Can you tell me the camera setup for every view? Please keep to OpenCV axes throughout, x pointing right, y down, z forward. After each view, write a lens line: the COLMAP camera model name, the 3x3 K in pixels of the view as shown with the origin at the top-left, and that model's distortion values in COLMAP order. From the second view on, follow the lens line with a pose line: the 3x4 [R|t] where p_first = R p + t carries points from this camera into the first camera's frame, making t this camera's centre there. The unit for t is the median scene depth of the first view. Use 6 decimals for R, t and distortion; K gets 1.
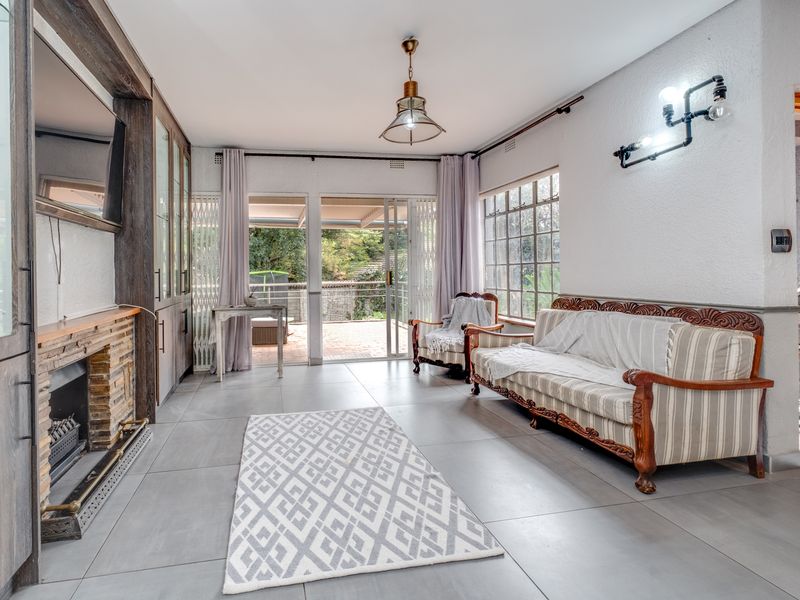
lens RADIAL K [[397.0, 0, 400.0], [0, 397.0, 262.3], [0, 0, 1]] dist [-0.004576, 0.000370]
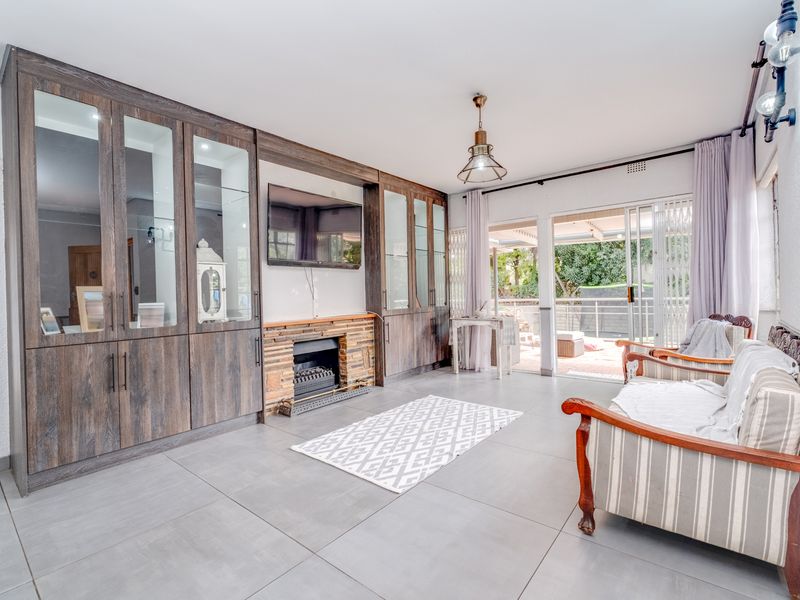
lens RADIAL K [[388.7, 0, 401.7], [0, 388.7, 285.0], [0, 0, 1]] dist [-0.002798, 0.000418]
pose [[0.645796, -0.014492, -0.763373, 0.746742], [0.032018, 0.999454, 0.008113, -0.015987], [0.762839, -0.029681, 0.645907, 0.067361]]
